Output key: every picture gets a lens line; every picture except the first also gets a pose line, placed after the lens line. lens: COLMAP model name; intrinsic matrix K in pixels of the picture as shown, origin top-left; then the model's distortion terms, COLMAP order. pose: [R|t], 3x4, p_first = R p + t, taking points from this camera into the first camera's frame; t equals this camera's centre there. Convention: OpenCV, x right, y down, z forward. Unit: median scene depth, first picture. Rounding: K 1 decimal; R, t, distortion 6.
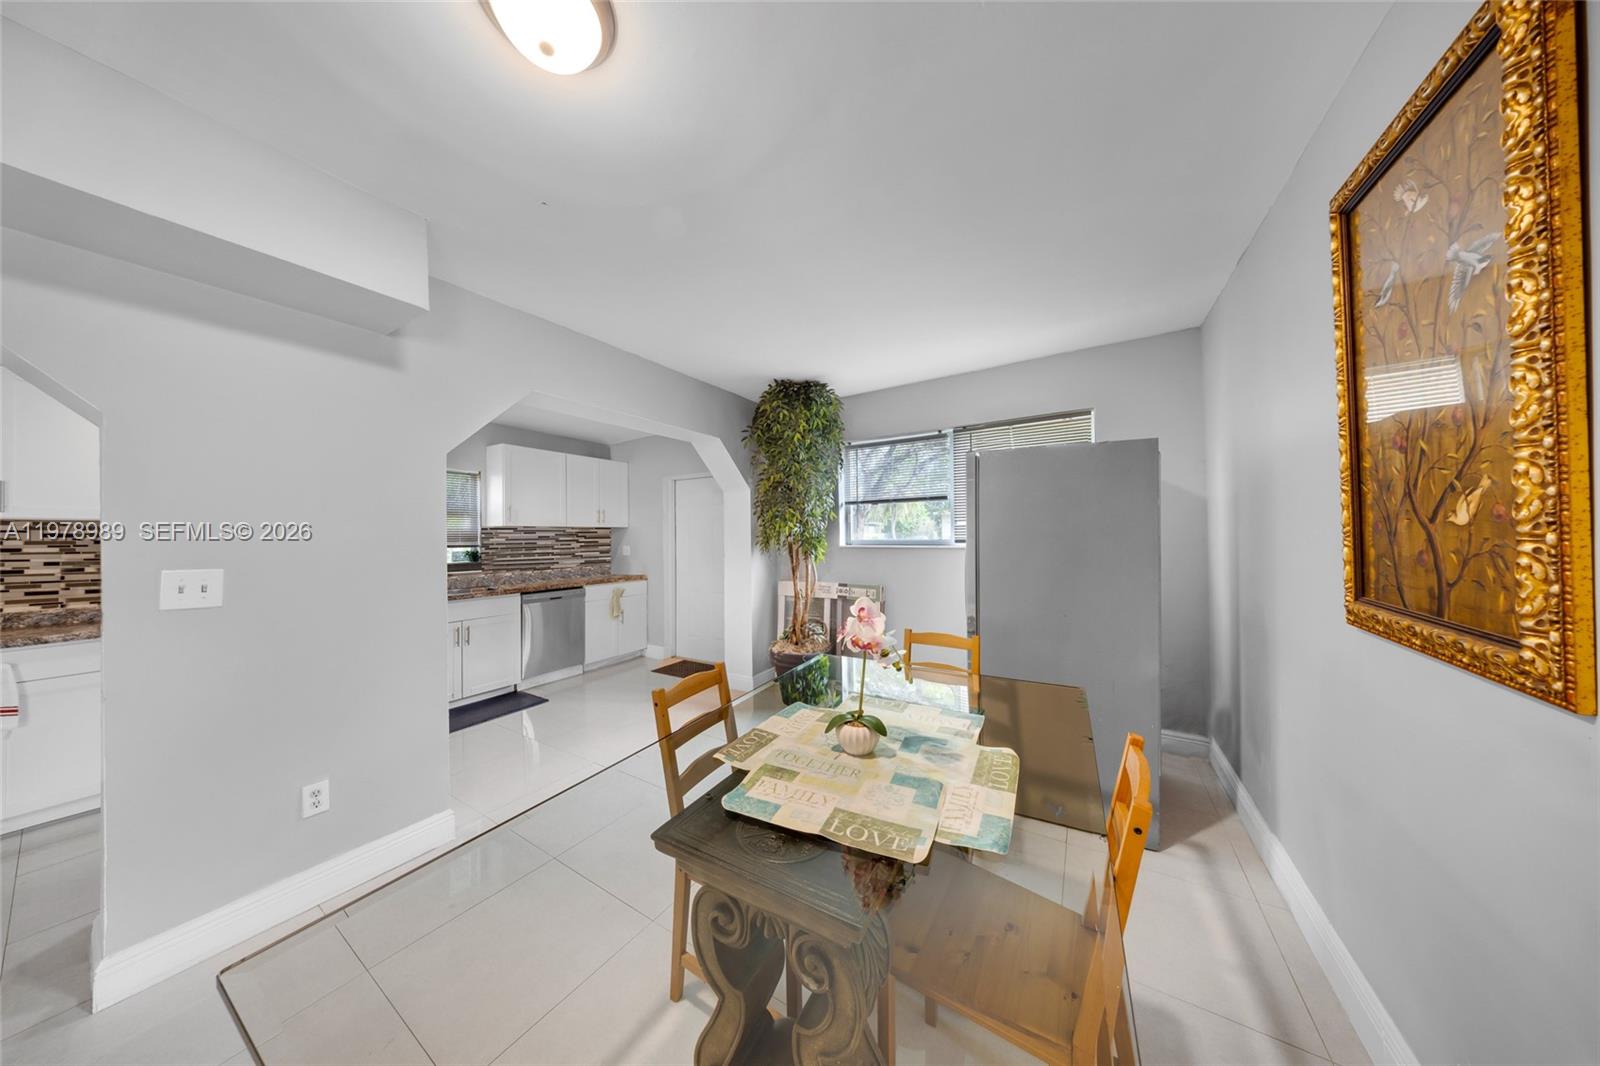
lens RADIAL K [[482.9, 0, 800.0], [0, 482.9, 533.0], [0, 0, 1]] dist [-0.000723, -0.000046]
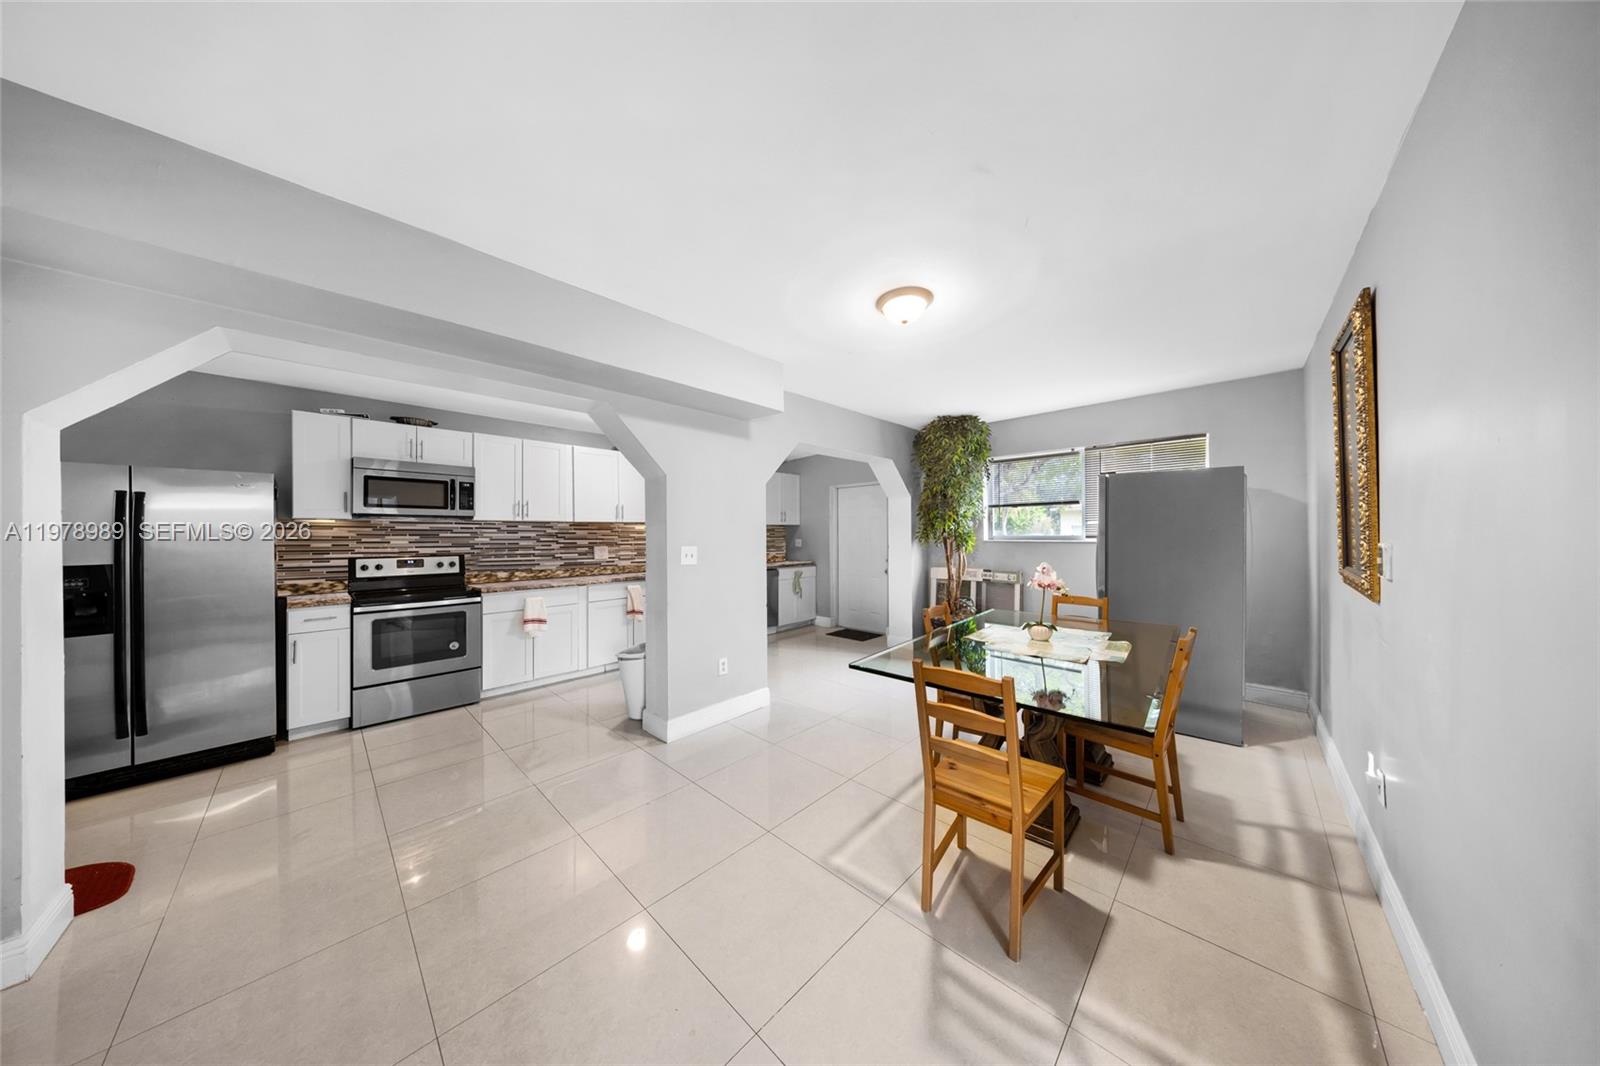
lens RADIAL K [[478.2, 0, 791.5], [0, 478.2, 533.4], [0, 0, 1]] dist [-0.006892, 0.000086]
pose [[0.975026, 0.004341, -0.222046, -0.147287], [-0.002697, 0.999967, 0.007704, 0.000823], [0.222072, -0.006912, 0.975006, -0.376730]]
